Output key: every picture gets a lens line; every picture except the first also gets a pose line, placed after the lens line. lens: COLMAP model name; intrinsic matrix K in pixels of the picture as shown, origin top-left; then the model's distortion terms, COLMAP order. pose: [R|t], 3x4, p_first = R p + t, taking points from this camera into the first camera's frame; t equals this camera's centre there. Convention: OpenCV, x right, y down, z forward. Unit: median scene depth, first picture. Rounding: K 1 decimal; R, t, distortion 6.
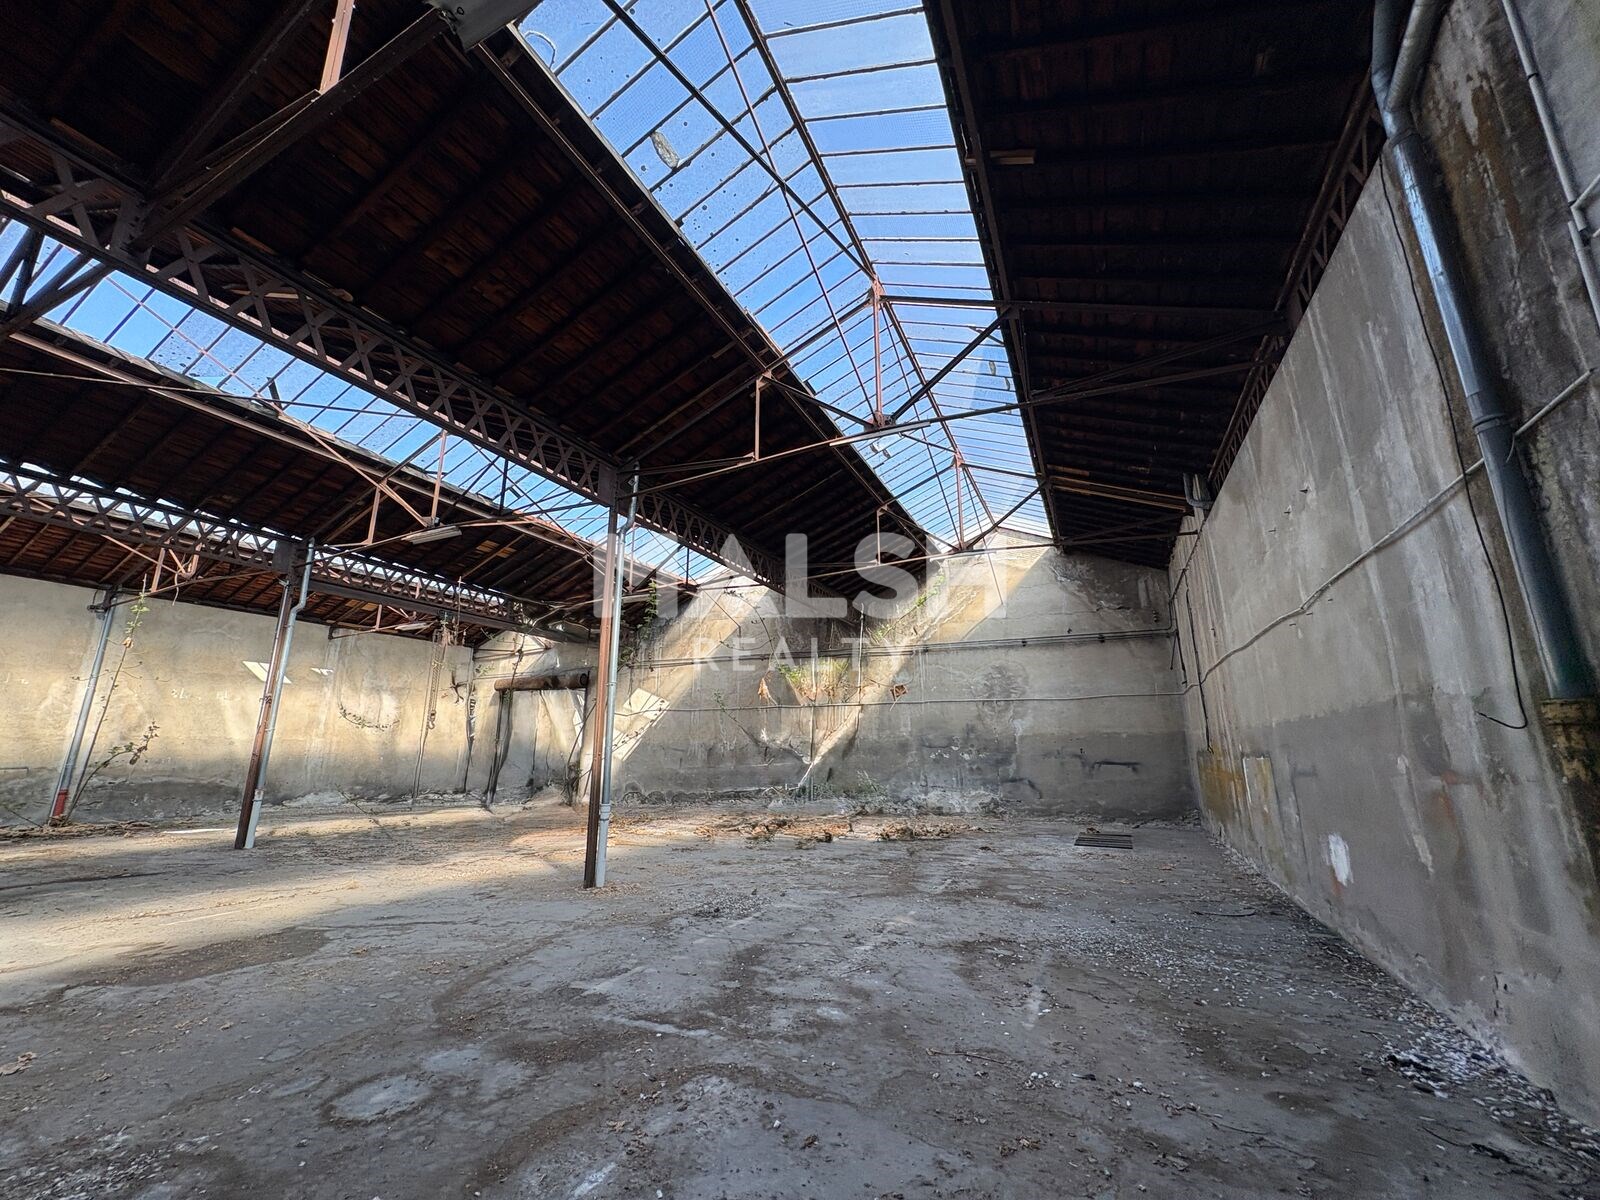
lens RADIAL K [[634.4, 0, 803.9], [0, 634.4, 598.8], [0, 0, 1]] dist [-0.000015, -0.000043]
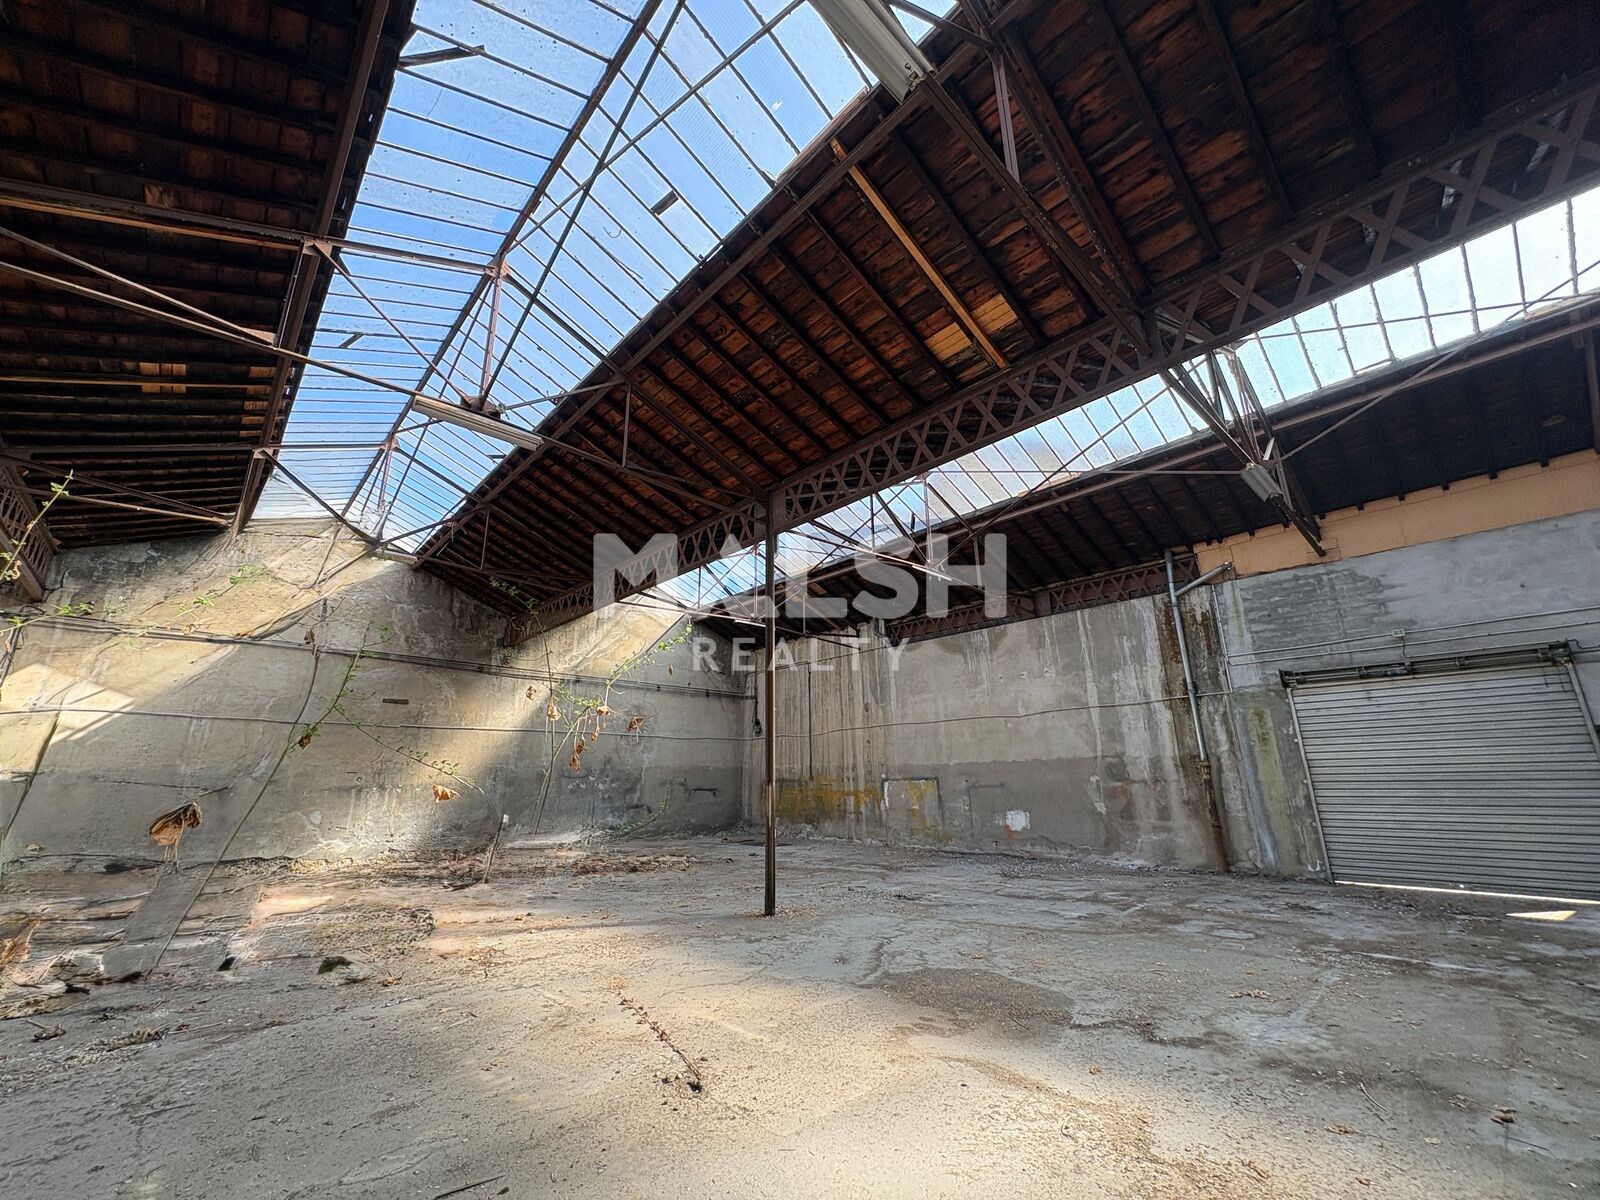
lens RADIAL K [[634.4, 0, 804.4], [0, 634.4, 599.4], [0, 0, 1]] dist [-0.000015, -0.000043]
pose [[0.373516, 0.250919, 0.893043, -0.657690], [-0.205655, 0.961163, -0.184043, 0.073899], [-0.904540, -0.114916, 0.410612, 0.293890]]
